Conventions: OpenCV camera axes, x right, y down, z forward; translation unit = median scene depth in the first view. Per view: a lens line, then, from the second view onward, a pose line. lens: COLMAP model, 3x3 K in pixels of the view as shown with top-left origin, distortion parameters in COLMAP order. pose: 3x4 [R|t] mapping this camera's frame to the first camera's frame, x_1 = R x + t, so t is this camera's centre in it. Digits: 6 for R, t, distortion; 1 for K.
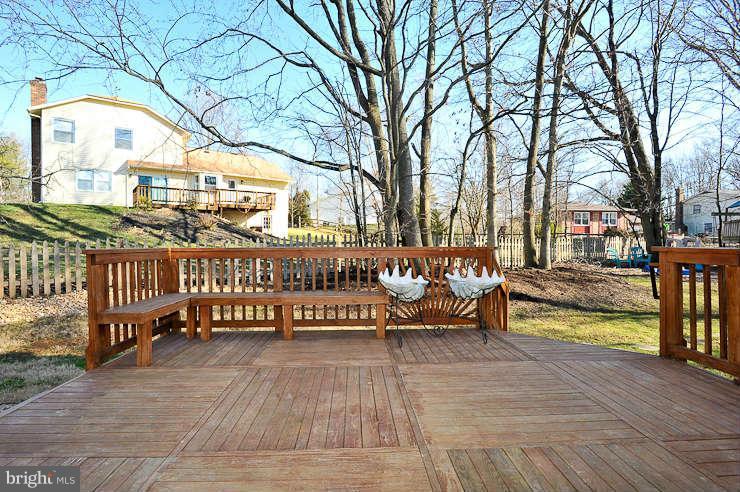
lens RADIAL K [[421.4, 0, 366.0], [0, 421.4, 249.2], [0, 0, 1]] dist [-0.005099, -0.001418]
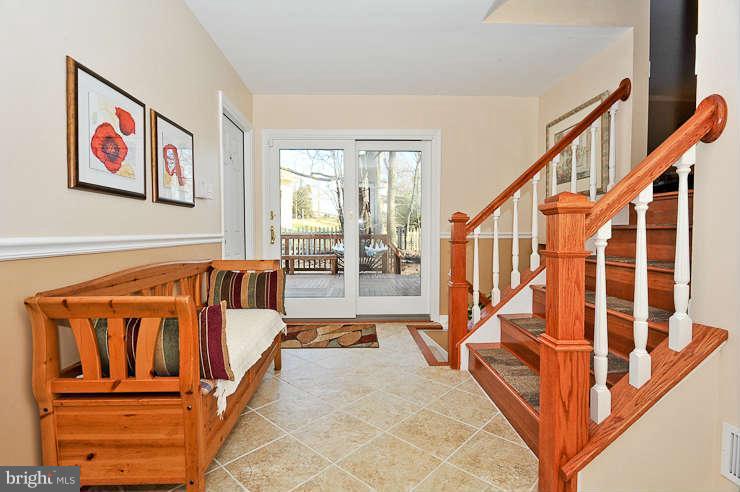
lens RADIAL K [[421.4, 0, 366.0], [0, 421.4, 249.2], [0, 0, 1]] dist [-0.005099, -0.001418]
pose [[0.999943, 0.004186, -0.009796, 0.199492], [-0.003968, 0.999746, 0.022169, 0.022857], [0.009886, -0.022128, 0.999706, -1.064148]]
